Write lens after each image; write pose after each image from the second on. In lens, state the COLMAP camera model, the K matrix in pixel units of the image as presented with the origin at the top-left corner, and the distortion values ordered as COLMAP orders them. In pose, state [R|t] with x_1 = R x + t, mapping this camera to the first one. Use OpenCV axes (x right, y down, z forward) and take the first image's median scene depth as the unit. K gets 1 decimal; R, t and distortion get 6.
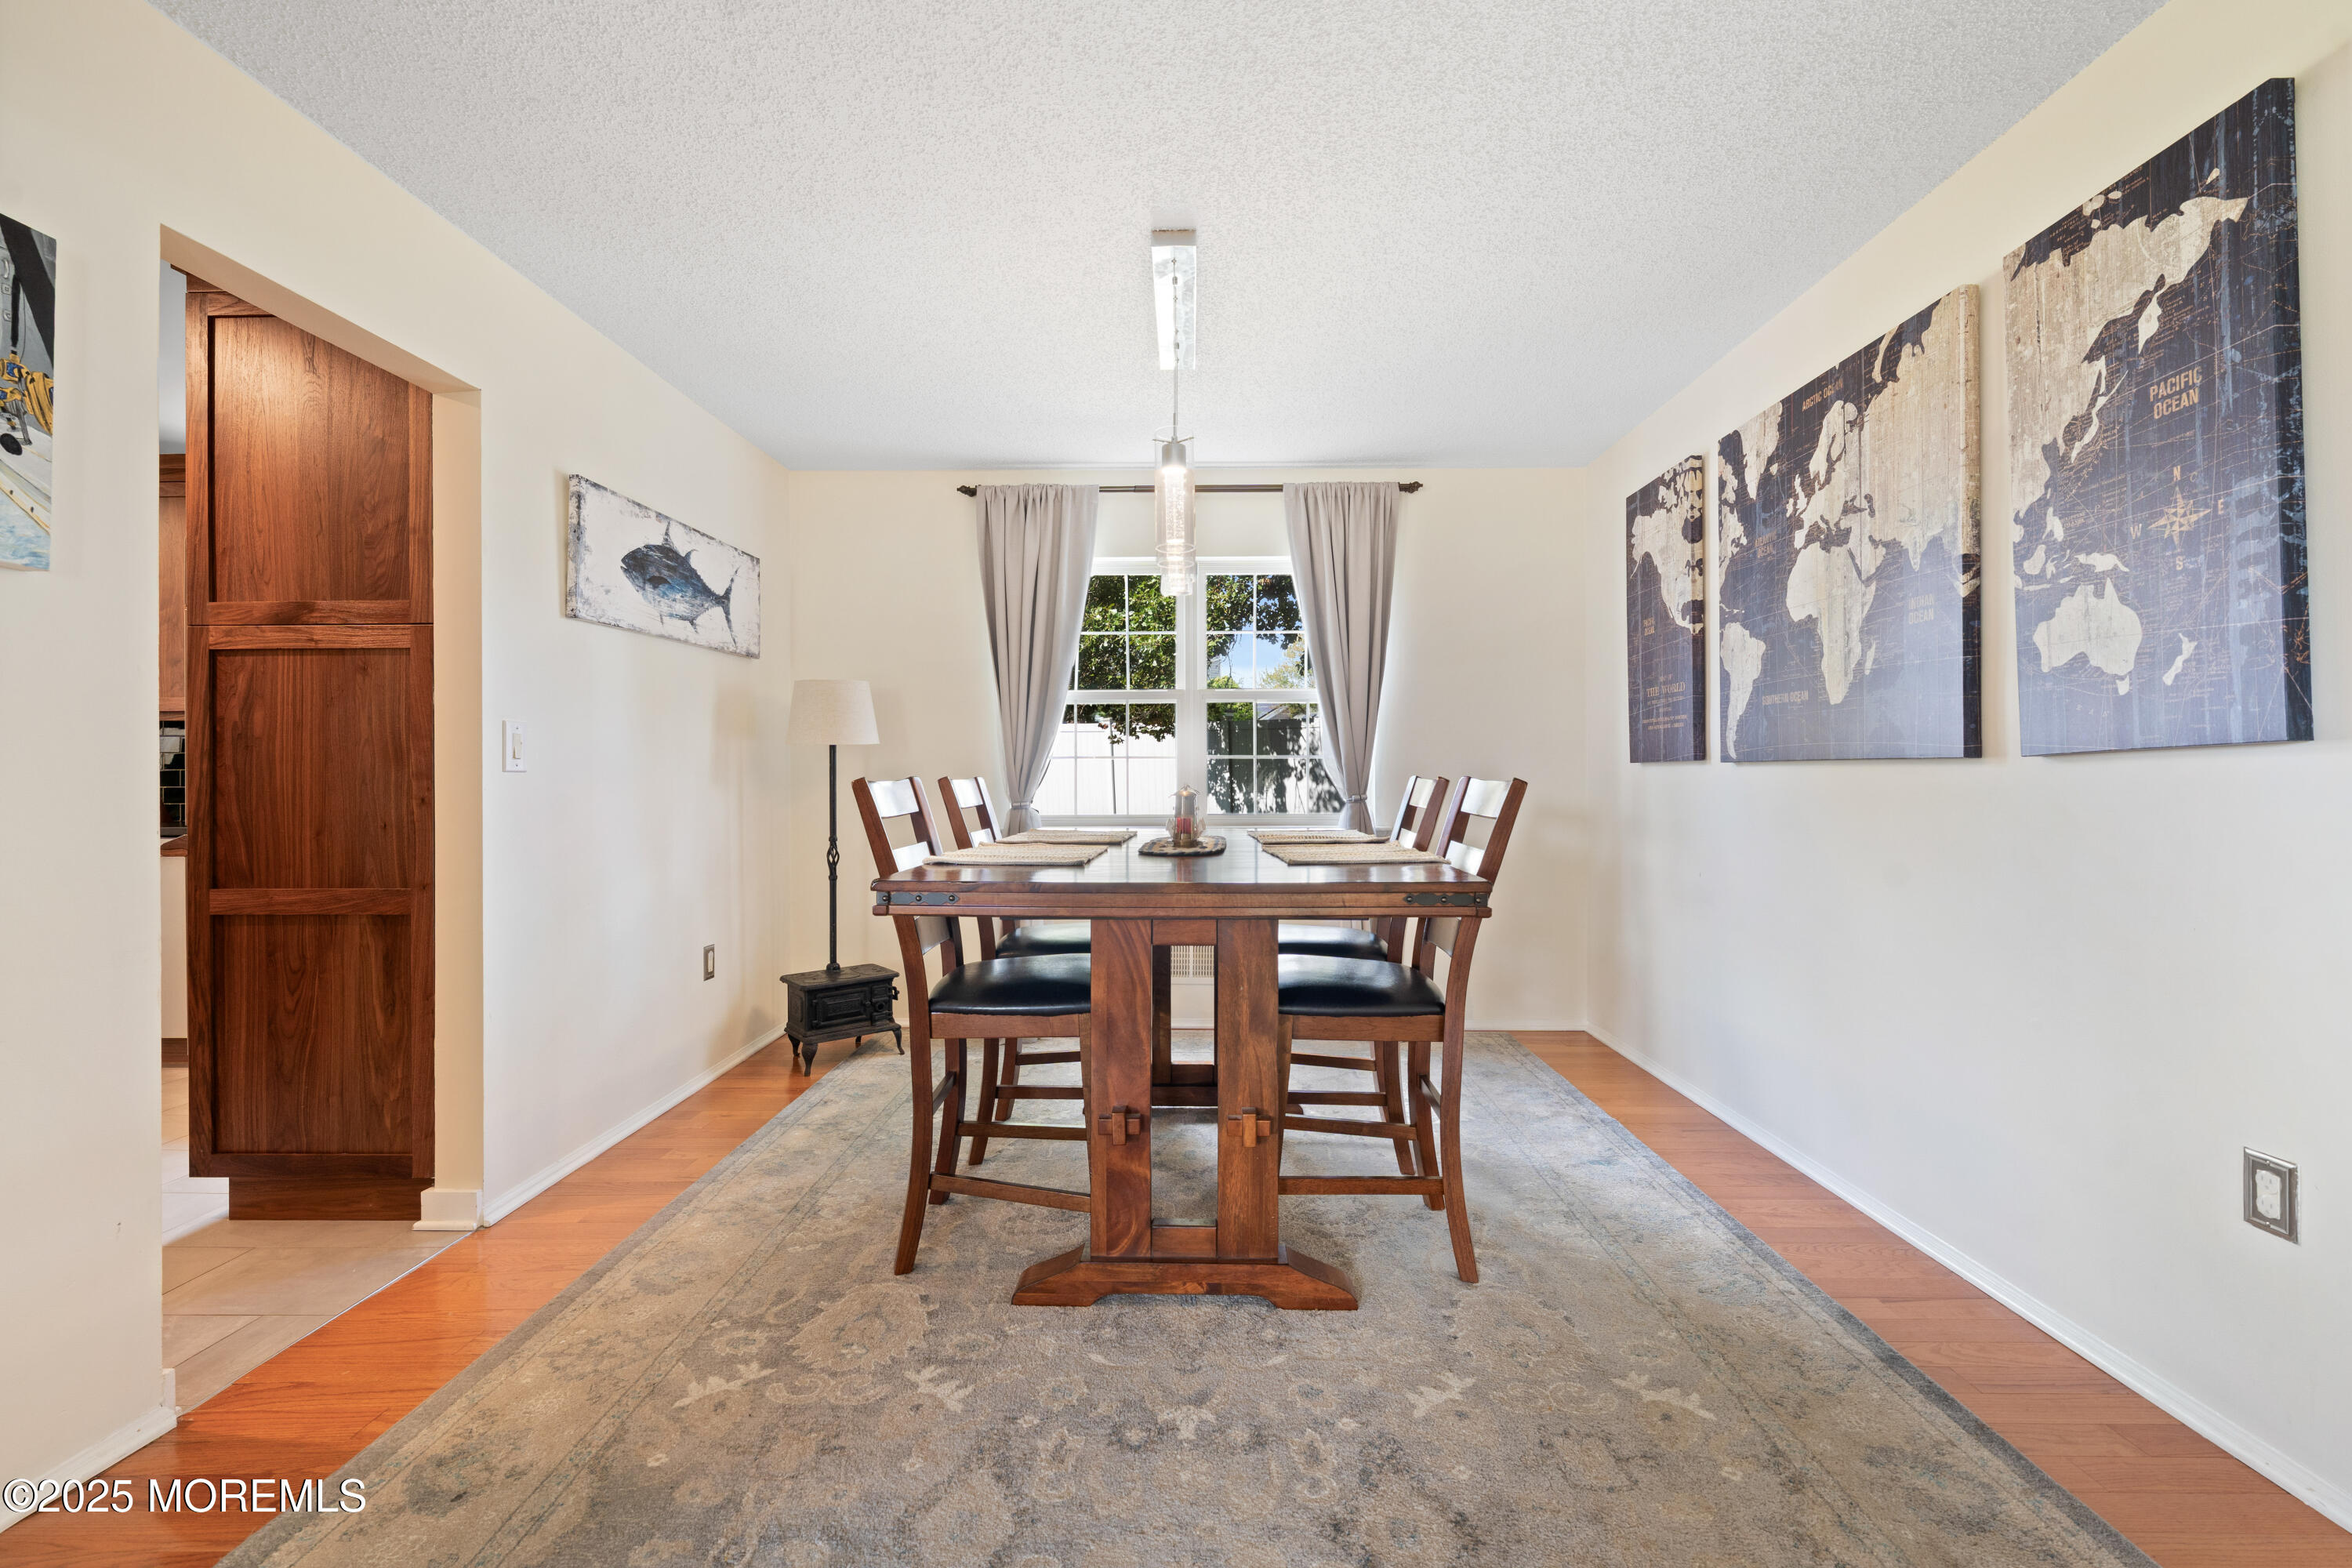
lens RADIAL K [[993.9, 0, 1174.0], [0, 993.9, 773.4], [0, 0, 1]] dist [0.000979, 0.000071]
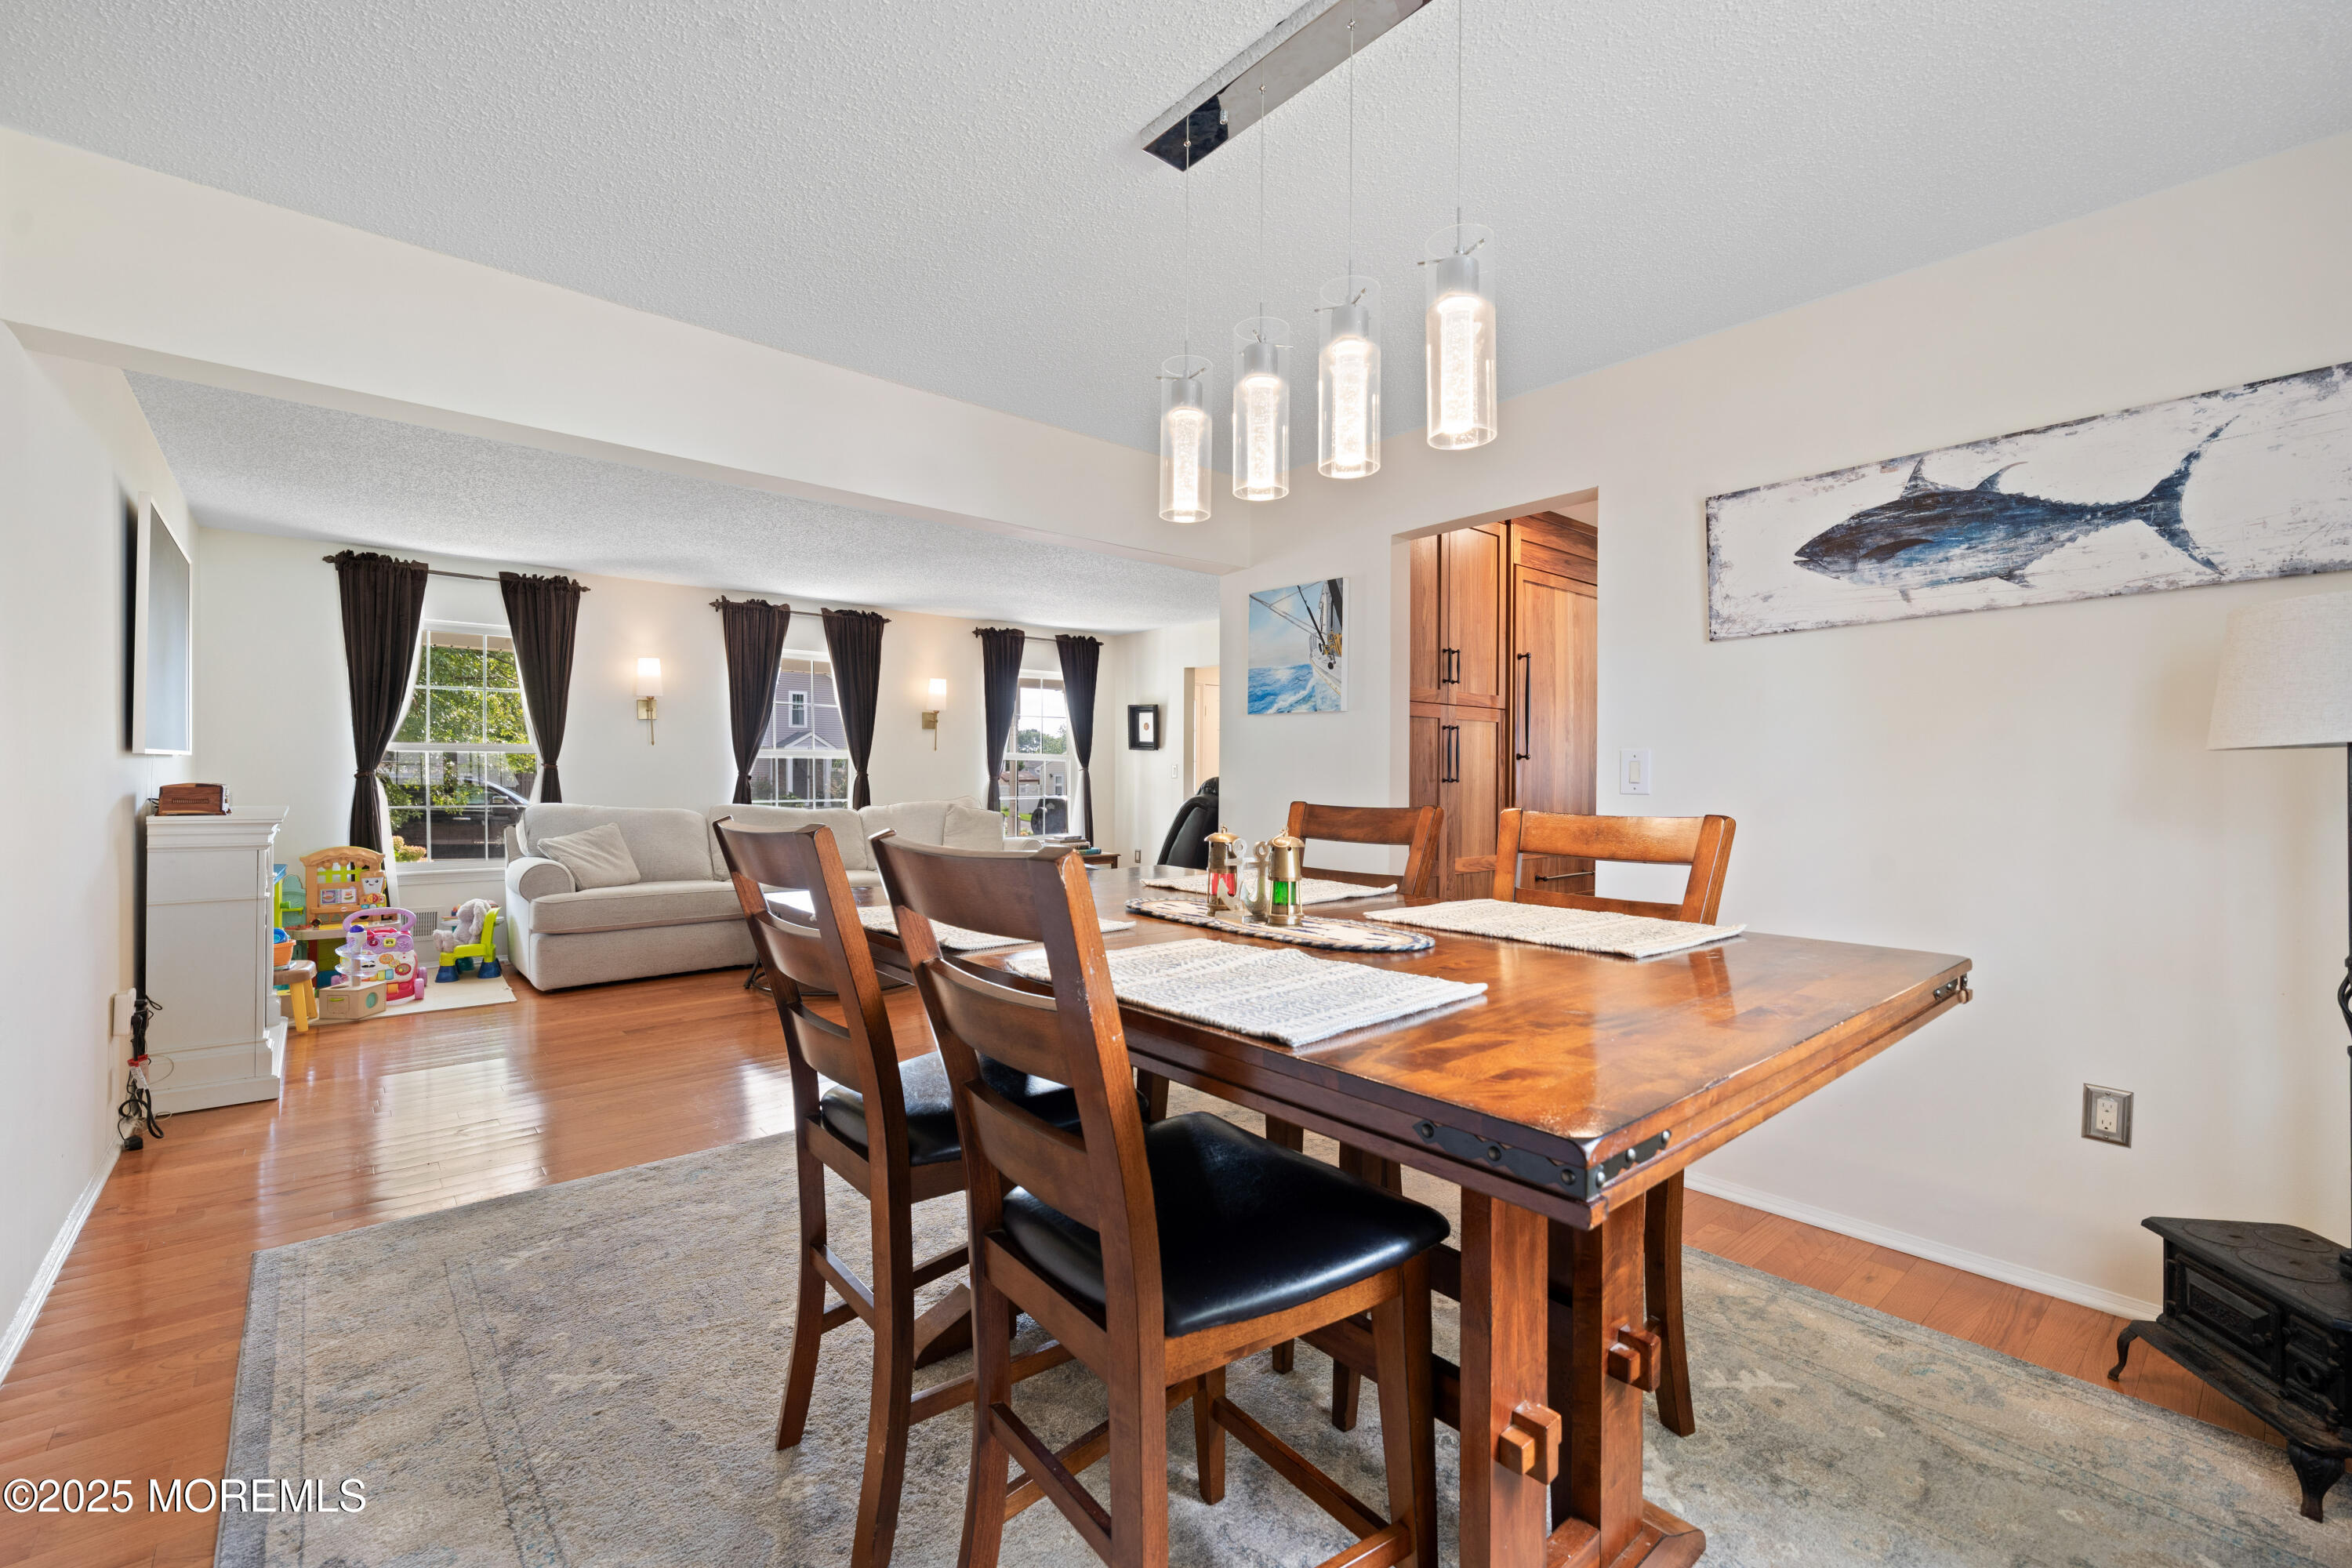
lens RADIAL K [[993.9, 0, 1174.3], [0, 993.9, 783.4], [0, 0, 1]] dist [0.000979, 0.000071]
pose [[-0.738961, -0.001706, -0.673746, 0.429894], [-0.006886, 0.999964, 0.005020, -0.013980], [0.673713, 0.008349, -0.738946, 1.269899]]
